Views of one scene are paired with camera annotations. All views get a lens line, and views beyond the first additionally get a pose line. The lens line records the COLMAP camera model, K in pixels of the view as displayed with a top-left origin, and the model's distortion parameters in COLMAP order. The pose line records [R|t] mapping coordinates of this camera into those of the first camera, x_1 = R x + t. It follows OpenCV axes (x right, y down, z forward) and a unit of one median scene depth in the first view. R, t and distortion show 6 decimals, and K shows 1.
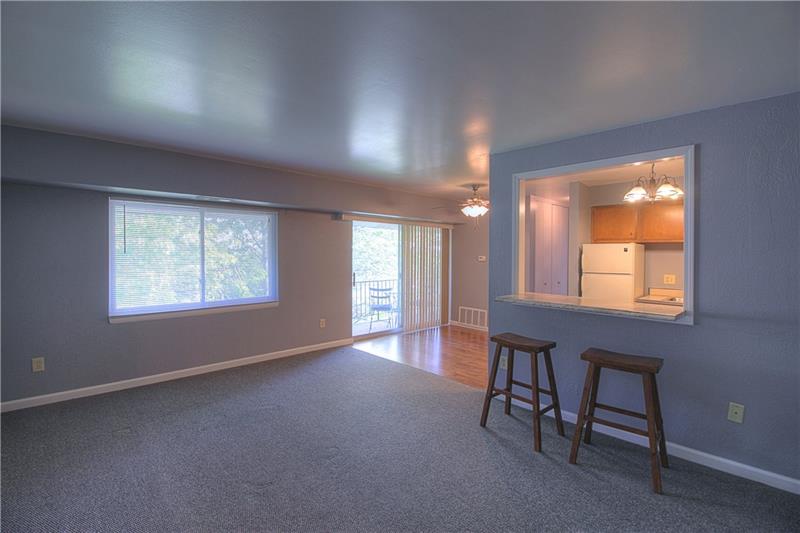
lens RADIAL K [[369.8, 0, 400.0], [0, 369.8, 266.5], [0, 0, 1]] dist [-0.000462, -0.015127]
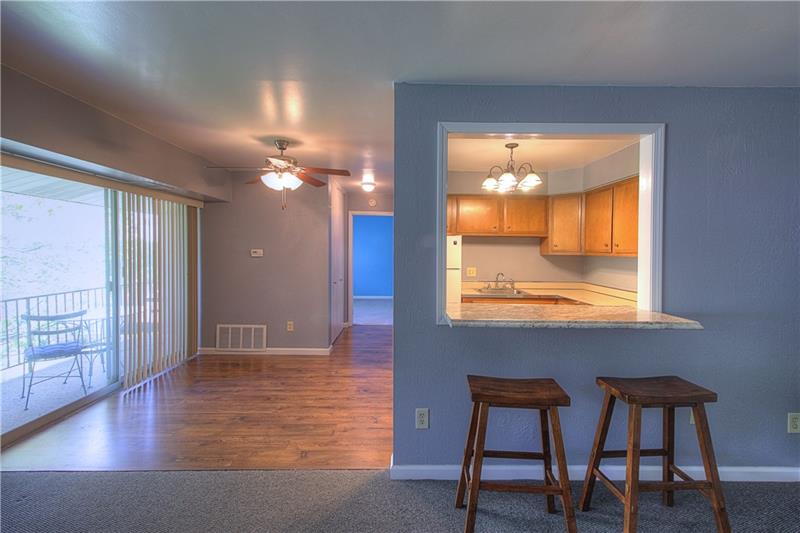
lens RADIAL K [[369.3, 0, 406.7], [0, 369.3, 257.8], [0, 0, 1]] dist [0.025032, -0.000263]
pose [[0.678695, -0.017220, 0.734219, -0.133153], [0.021017, 0.999771, 0.004021, -0.011648], [-0.734120, 0.012703, 0.678901, 0.387722]]
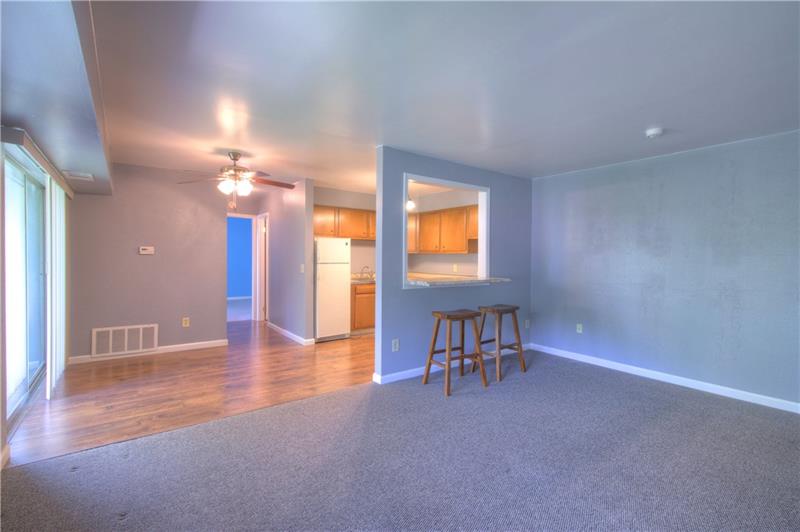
lens RADIAL K [[362.0, 0, 402.0], [0, 362.0, 260.4], [0, 0, 1]] dist [0.031606, -0.013709]
pose [[0.123211, -0.014859, 0.992269, -0.503278], [0.025912, 0.999595, 0.011752, 0.001748], [-0.992042, 0.024264, 0.123547, 0.561714]]
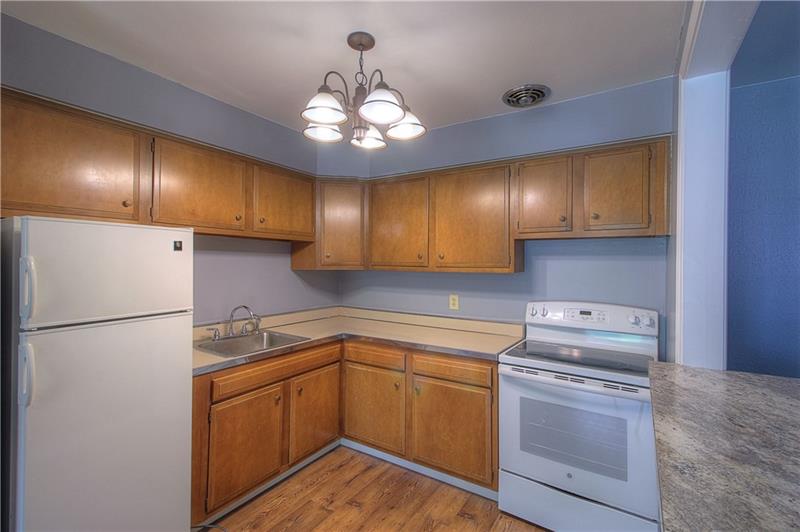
lens RADIAL K [[362.0, 0, 402.0], [0, 362.0, 260.4], [0, 0, 1]] dist [0.031606, -0.013709]
pose [[-0.231104, -0.005174, 0.972915, 0.175898], [0.023219, 0.999672, 0.010832, -0.025228], [-0.972652, 0.025094, -0.230908, 0.736717]]
